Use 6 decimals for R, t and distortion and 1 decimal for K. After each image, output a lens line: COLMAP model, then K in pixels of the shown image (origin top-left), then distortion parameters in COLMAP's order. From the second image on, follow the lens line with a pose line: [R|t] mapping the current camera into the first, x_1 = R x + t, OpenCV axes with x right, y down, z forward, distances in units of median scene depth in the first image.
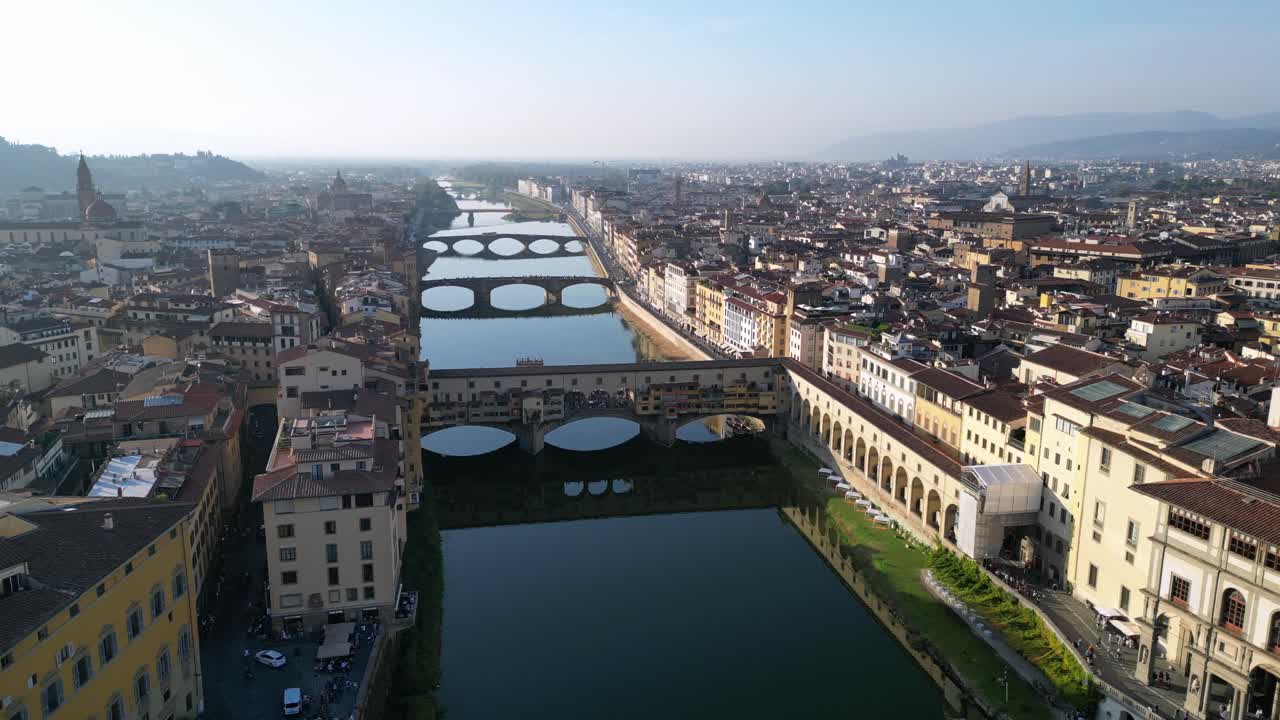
lens RADIAL K [[935.1, 0, 640.3], [0, 935.1, 365.5], [0, 0, 1]] dist [0.052337, -0.043819]
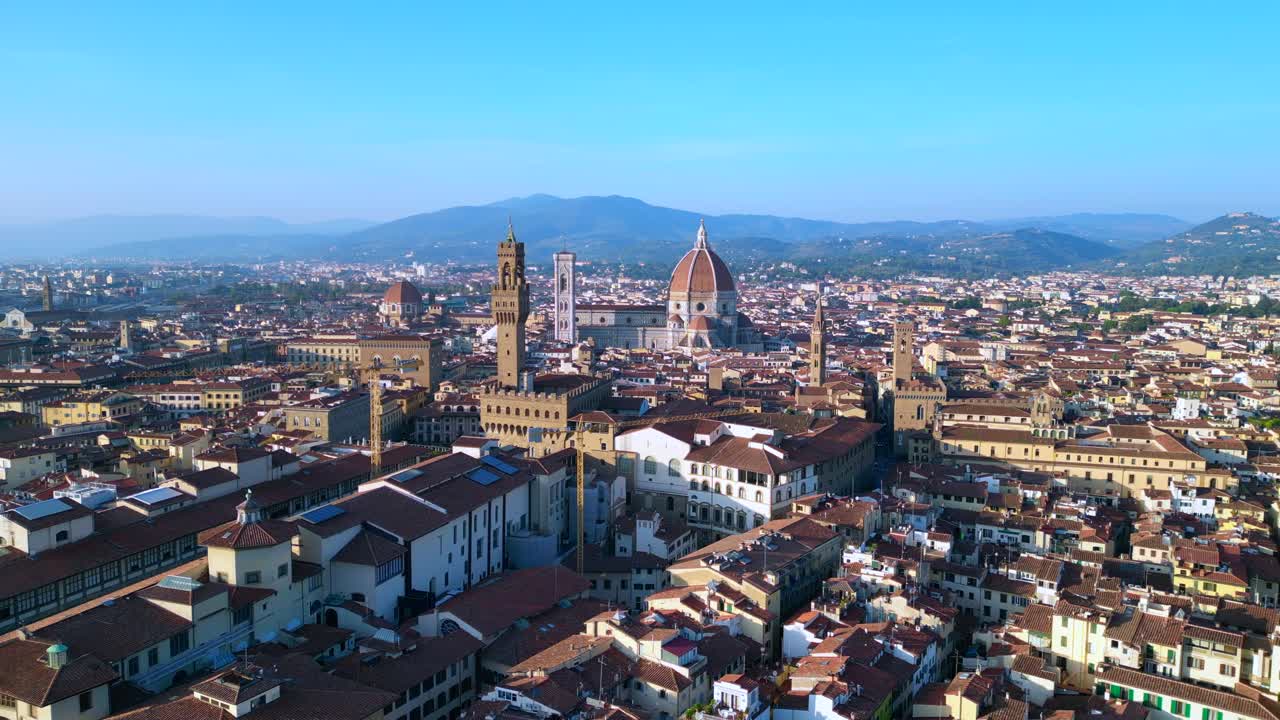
lens RADIAL K [[935.1, 0, 641.6], [0, 935.1, 358.2], [0, 0, 1]] dist [0.052337, -0.043819]
pose [[0.635219, -0.083079, 0.767851, 0.159100], [0.165781, 0.985691, -0.030497, -0.003384], [-0.754330, 0.146667, 0.639902, -0.278619]]
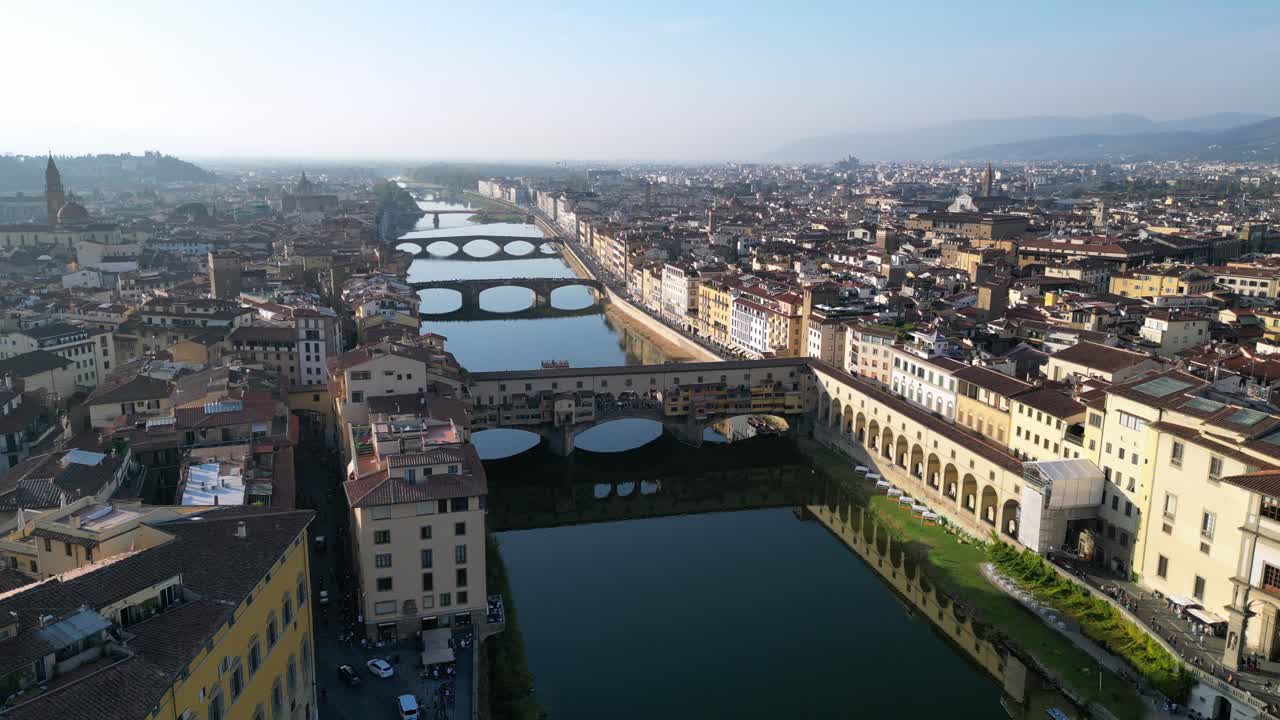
lens RADIAL K [[935.1, 0, 639.7], [0, 935.1, 364.7], [0, 0, 1]] dist [0.052337, -0.043819]
pose [[0.998650, -0.009833, 0.051009, -0.081089], [0.009934, 0.999949, -0.001714, -0.000583], [-0.050990, 0.002218, 0.998697, -0.000680]]
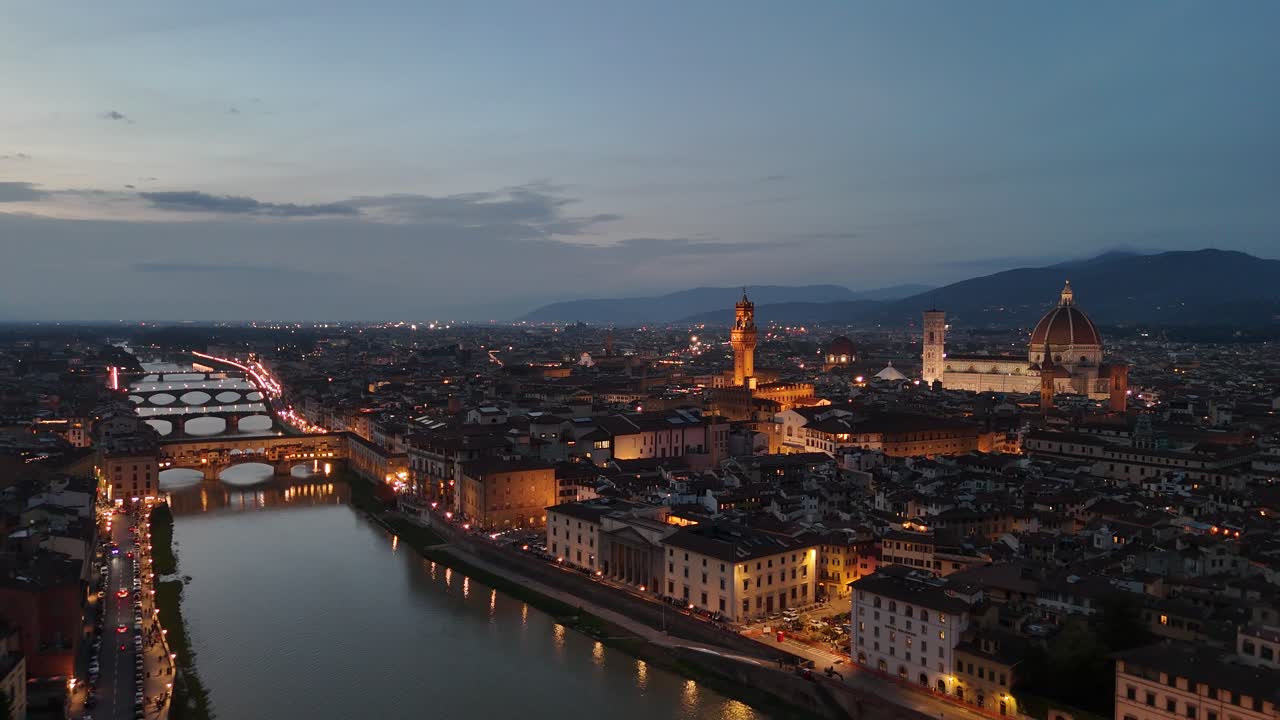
lens RADIAL K [[935.1, 0, 642.9], [0, 935.1, 363.9], [0, 0, 1]] dist [0.052337, -0.043819]
pose [[0.953327, -0.013986, 0.301616, 0.156325], [0.065552, 0.984688, -0.161532, 0.228843], [-0.294738, 0.173765, 0.939646, -1.216092]]
